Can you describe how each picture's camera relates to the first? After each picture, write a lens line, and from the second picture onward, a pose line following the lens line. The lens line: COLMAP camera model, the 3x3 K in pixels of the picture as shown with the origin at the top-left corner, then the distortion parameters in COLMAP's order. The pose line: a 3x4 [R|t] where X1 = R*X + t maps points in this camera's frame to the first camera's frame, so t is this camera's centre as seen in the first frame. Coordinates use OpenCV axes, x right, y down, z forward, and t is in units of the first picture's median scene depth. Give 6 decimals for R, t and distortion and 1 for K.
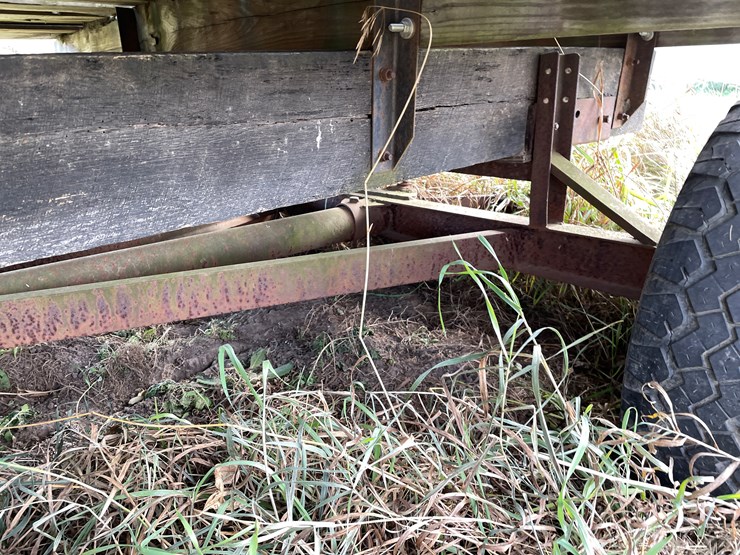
lens RADIAL K [[528.2, 0, 359.8], [0, 528.2, 275.8], [0, 0, 1]] dist [0.076806, -0.098032]
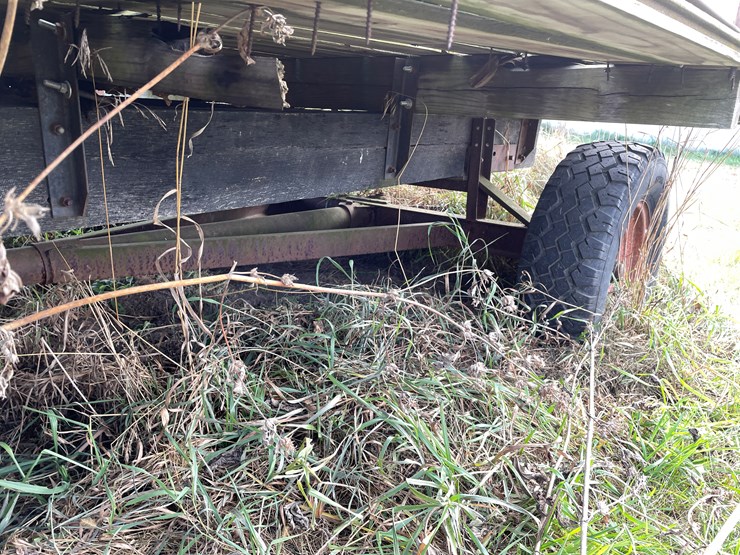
lens RADIAL K [[564.5, 0, 360.0], [0, 564.5, 277.1], [0, 0, 1]] dist [0.091670, -0.114477]
pose [[0.988623, 0.026554, 0.148054, -0.287662], [-0.016964, 0.997697, -0.065666, 0.227208], [-0.149457, 0.062408, 0.986797, -0.735806]]
